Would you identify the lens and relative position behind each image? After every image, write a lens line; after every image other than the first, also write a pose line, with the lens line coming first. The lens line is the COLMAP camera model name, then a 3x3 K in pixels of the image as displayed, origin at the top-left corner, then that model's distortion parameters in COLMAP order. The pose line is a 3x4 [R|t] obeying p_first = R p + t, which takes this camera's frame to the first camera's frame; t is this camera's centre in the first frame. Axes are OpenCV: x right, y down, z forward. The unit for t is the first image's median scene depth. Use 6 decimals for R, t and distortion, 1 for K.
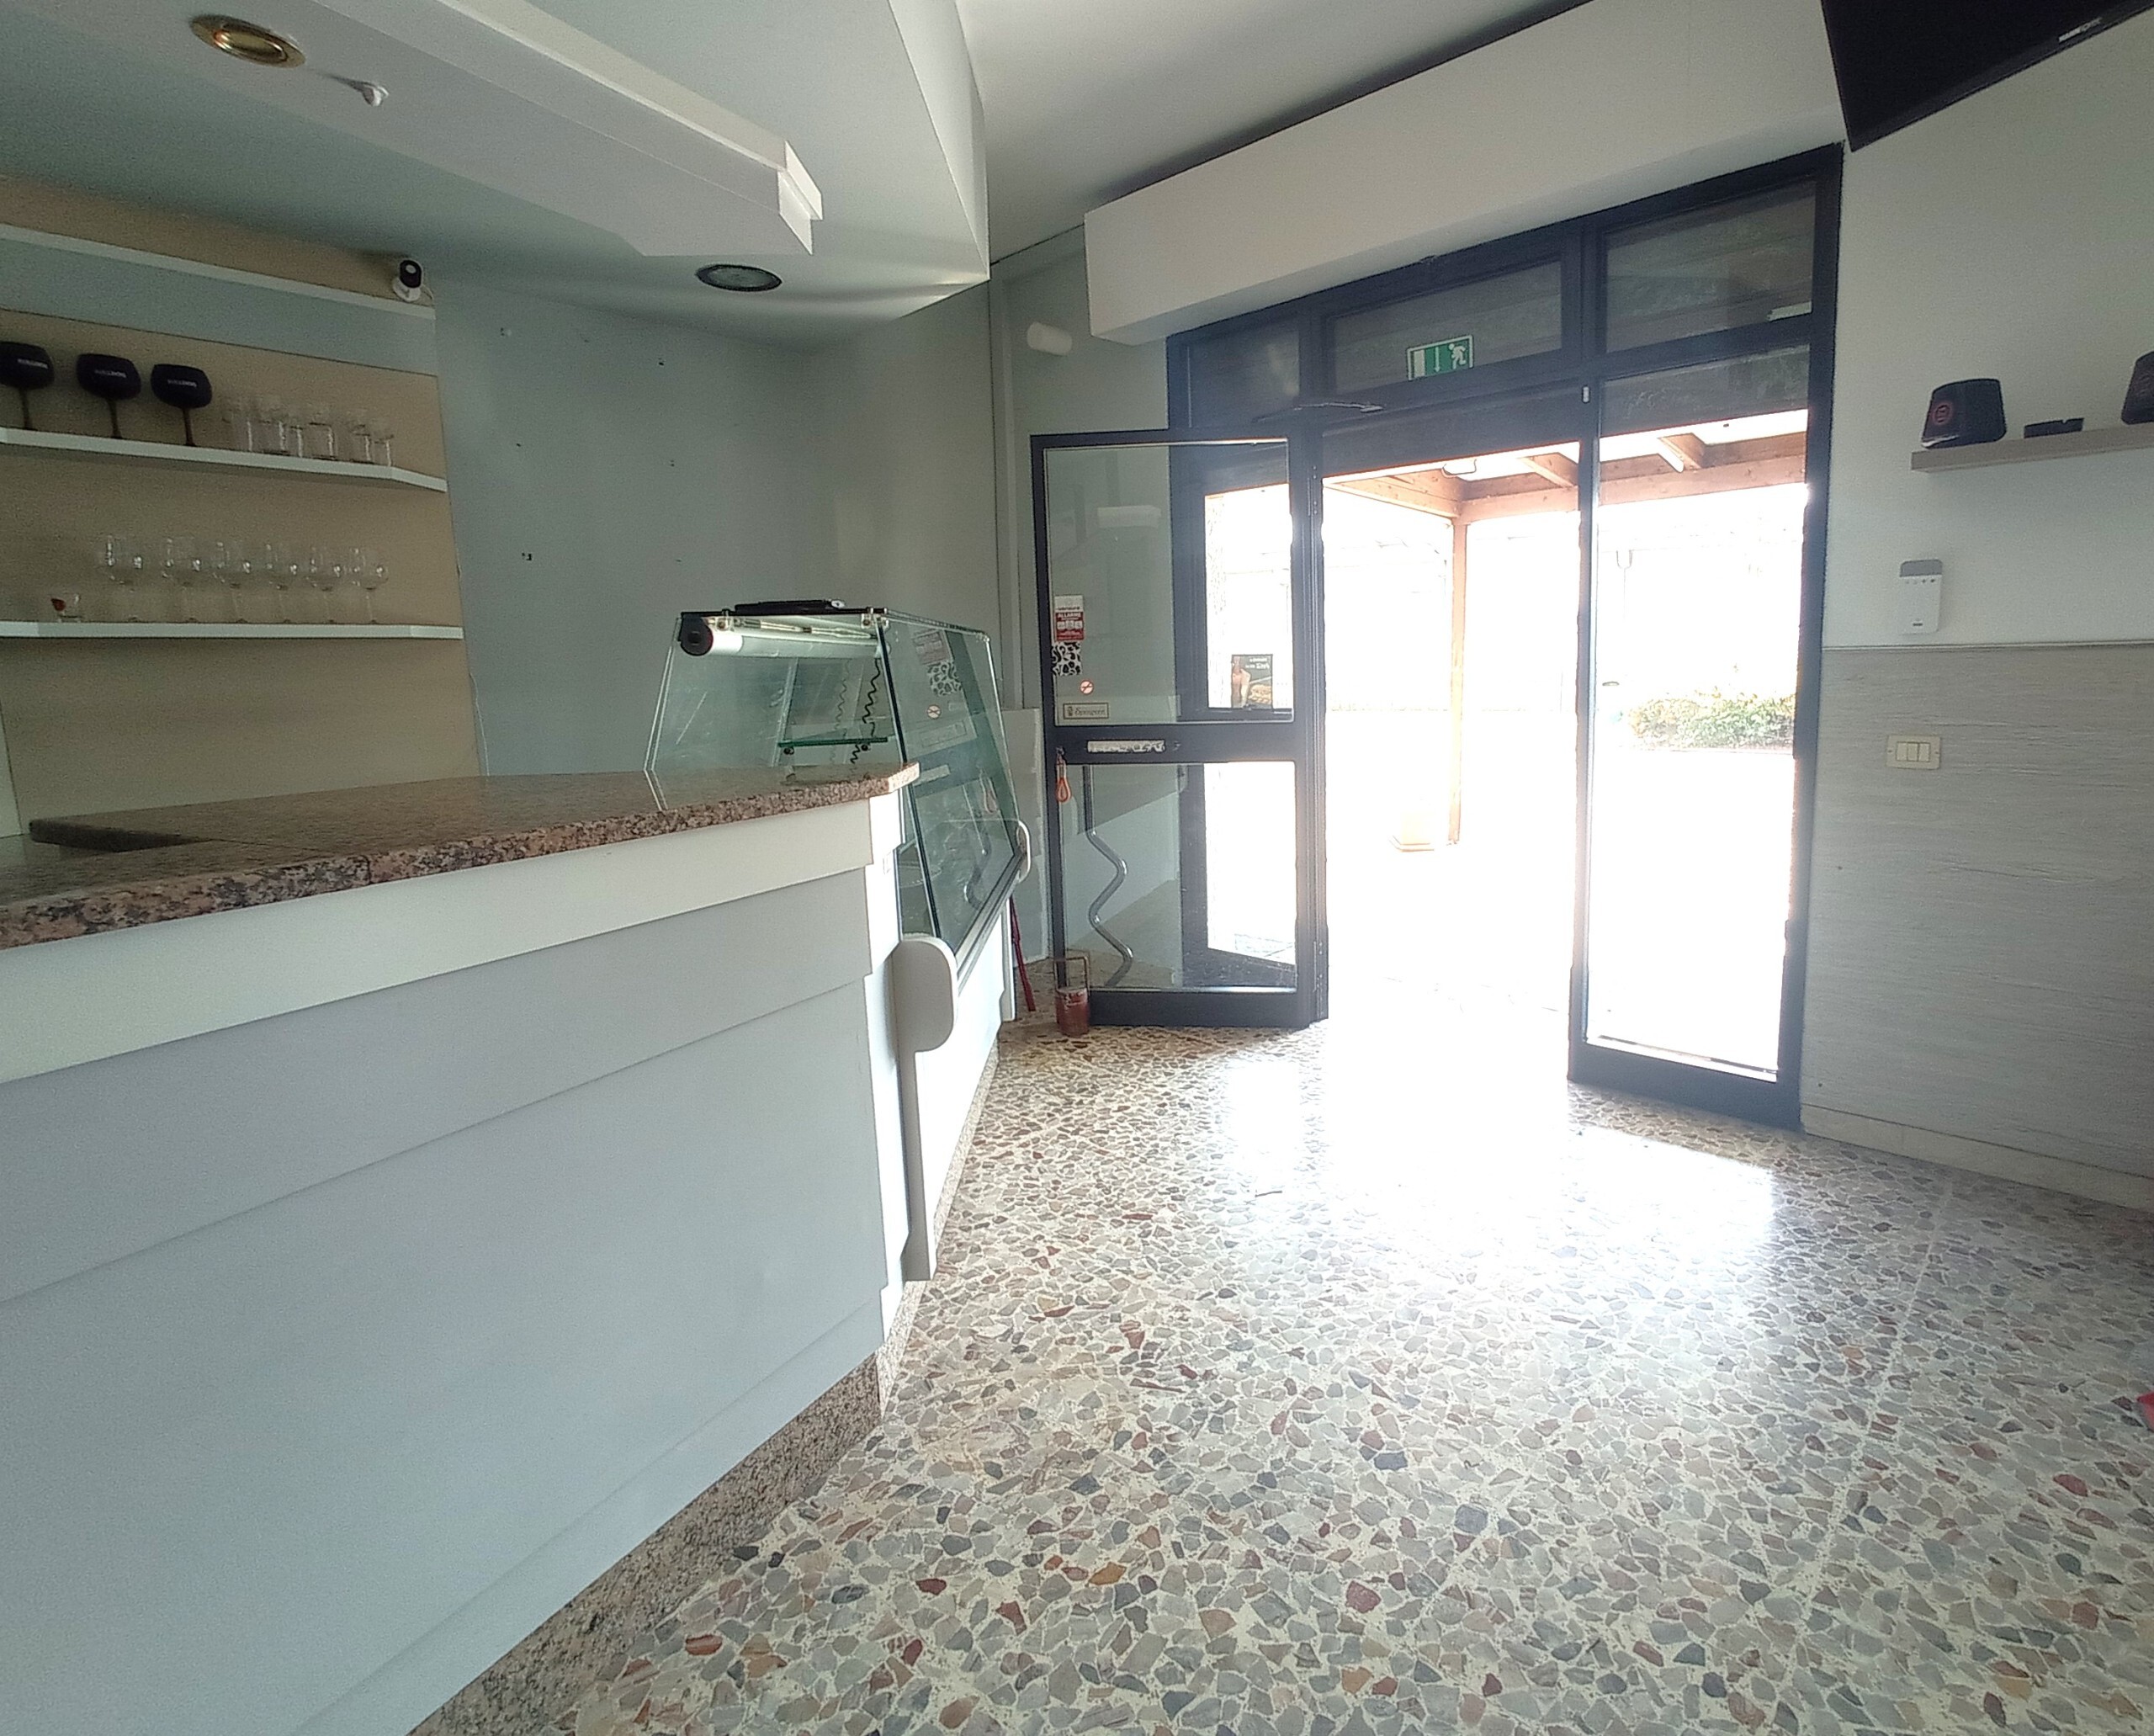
lens RADIAL K [[1085.9, 0, 1202.7], [0, 1085.9, 805.8], [0, 0, 1]] dist [-0.053600, 0.027670]
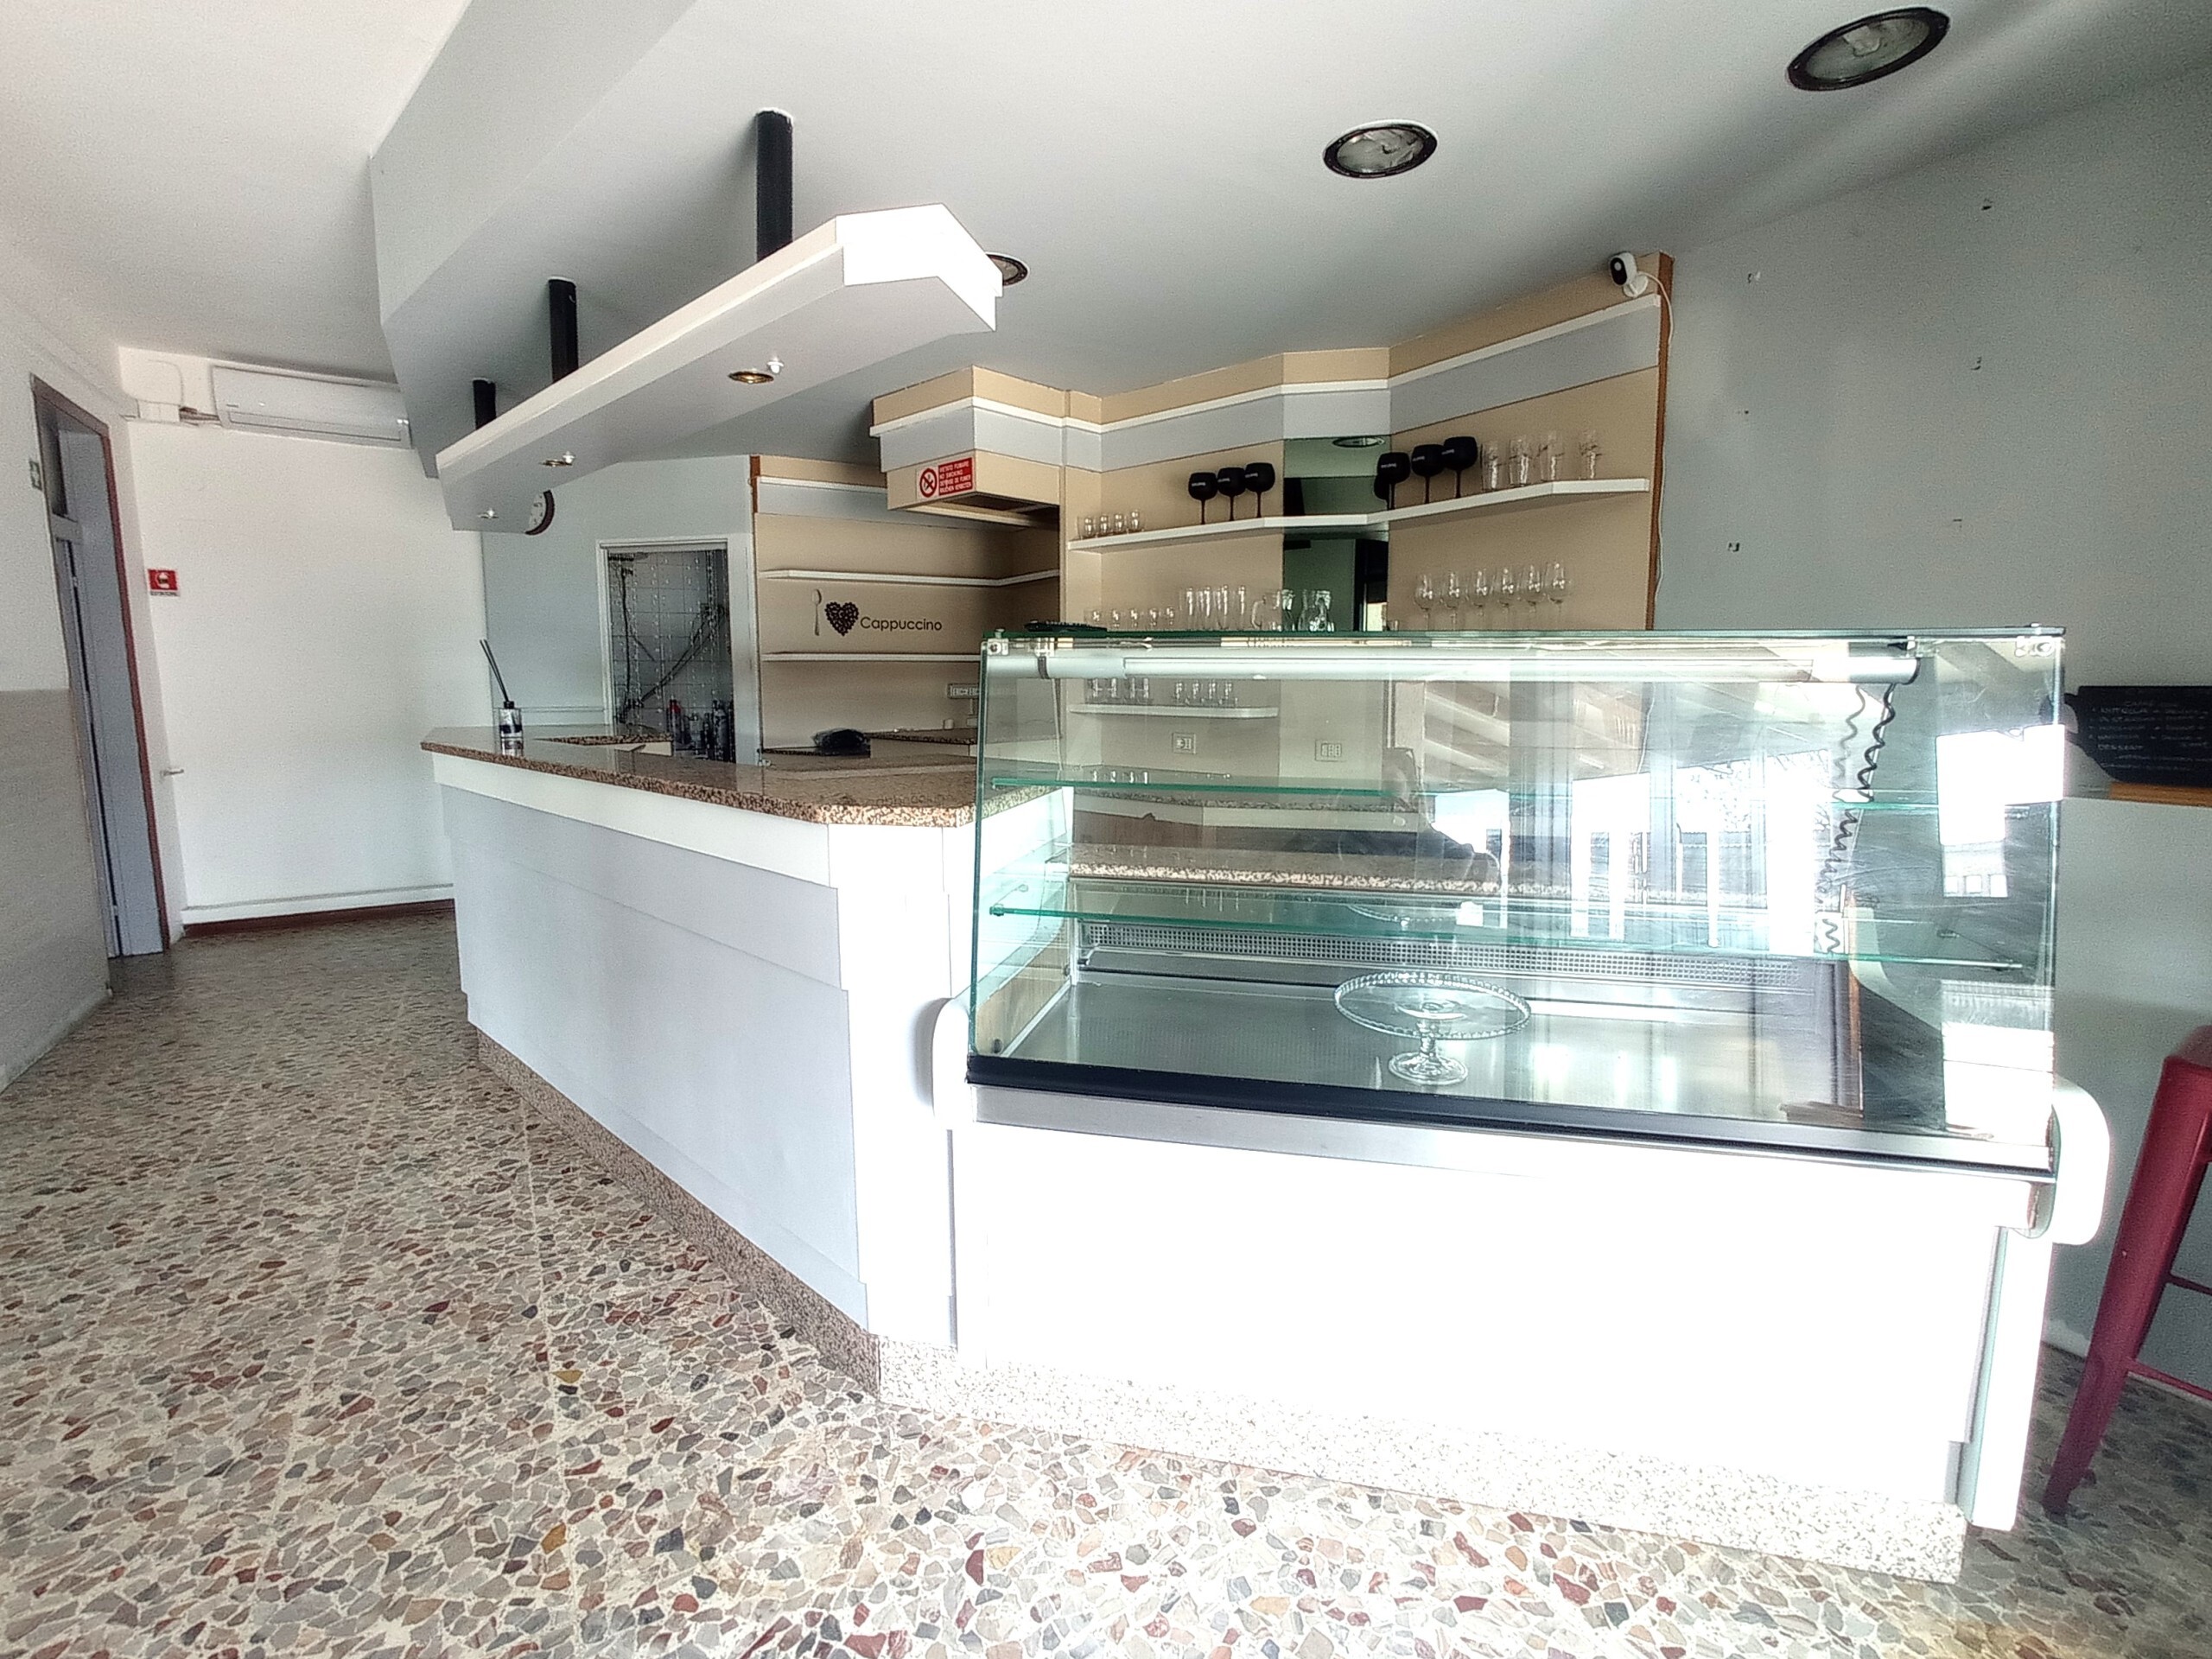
lens RADIAL K [[998.8, 0, 1108.3], [0, 998.8, 808.6], [0, 0, 1]] dist [-0.053615, 0.026142]
pose [[-0.288534, 0.150497, -0.945568, 0.455281], [-0.117799, 0.974487, 0.191045, -0.211493], [0.950195, 0.166510, -0.263445, 1.317886]]
